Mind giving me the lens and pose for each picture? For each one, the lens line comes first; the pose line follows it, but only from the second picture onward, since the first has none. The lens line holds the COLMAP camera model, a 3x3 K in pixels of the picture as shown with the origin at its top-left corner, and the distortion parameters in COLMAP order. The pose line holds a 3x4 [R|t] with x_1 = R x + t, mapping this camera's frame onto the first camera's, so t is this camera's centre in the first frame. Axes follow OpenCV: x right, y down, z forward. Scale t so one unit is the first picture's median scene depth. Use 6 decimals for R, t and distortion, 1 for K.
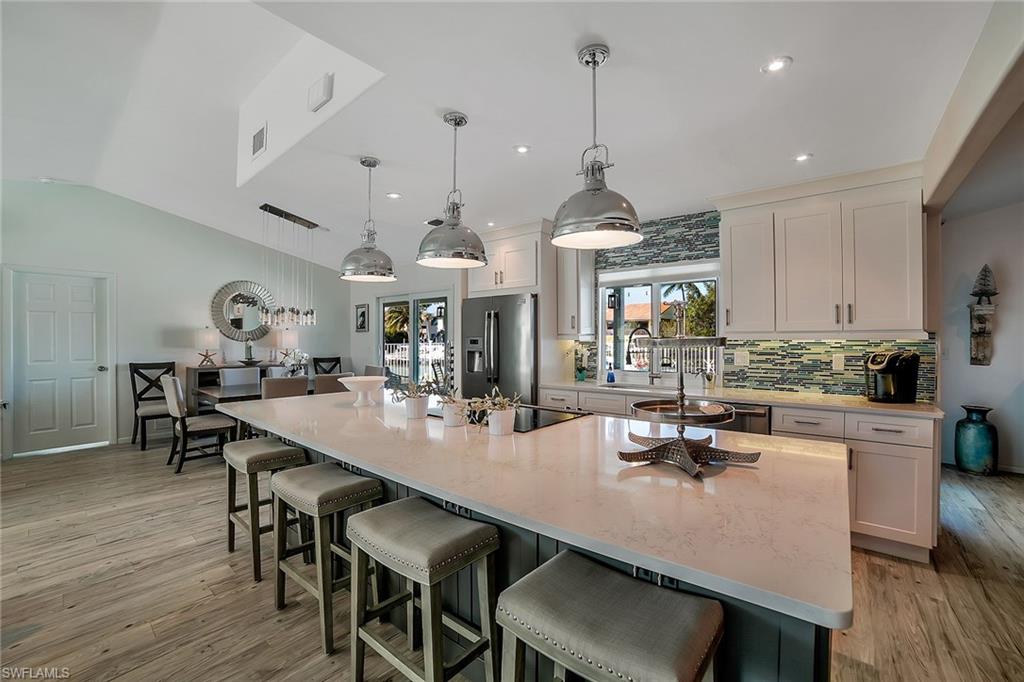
lens RADIAL K [[421.2, 0, 512.0], [0, 421.2, 341.0], [0, 0, 1]] dist [-0.101100, 0.037224]
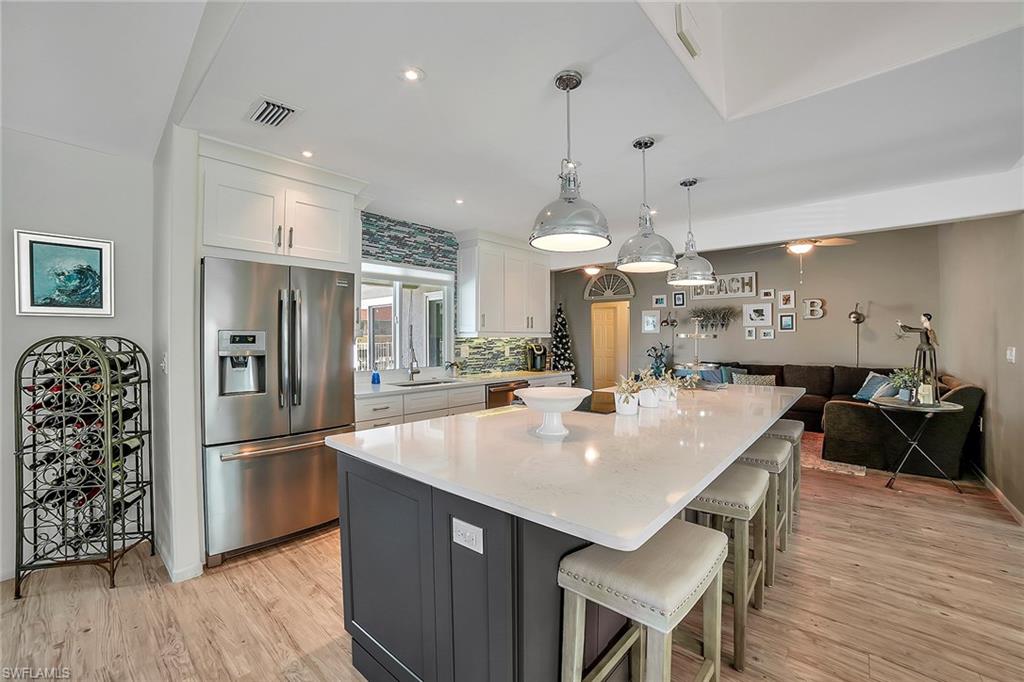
lens RADIAL K [[421.2, 0, 512.0], [0, 421.2, 341.0], [0, 0, 1]] dist [-0.101100, 0.037224]
pose [[0.034881, -0.001884, 0.999390, -0.694130], [0.004743, 0.999987, 0.001719, 0.005626], [-0.999380, 0.004680, 0.034889, 0.711679]]
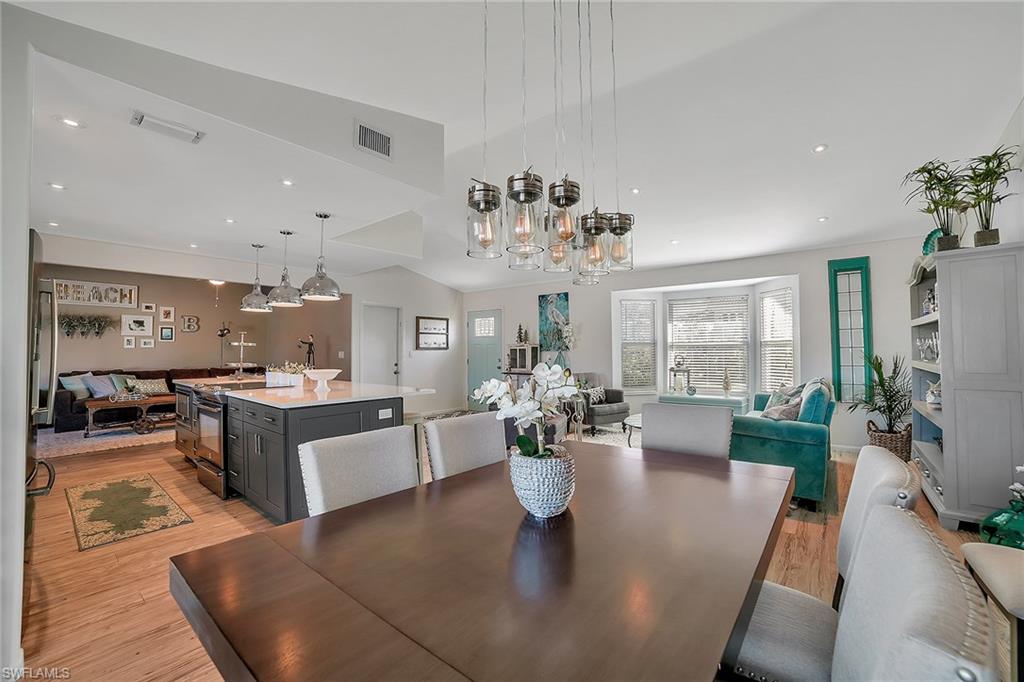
lens RADIAL K [[421.2, 0, 512.0], [0, 421.2, 341.0], [0, 0, 1]] dist [-0.101100, 0.037224]
pose [[-0.999990, 0.003173, -0.003236, -0.657697], [0.003229, 0.999848, -0.017160, 0.012177], [0.003181, -0.017170, -0.999848, 1.596997]]
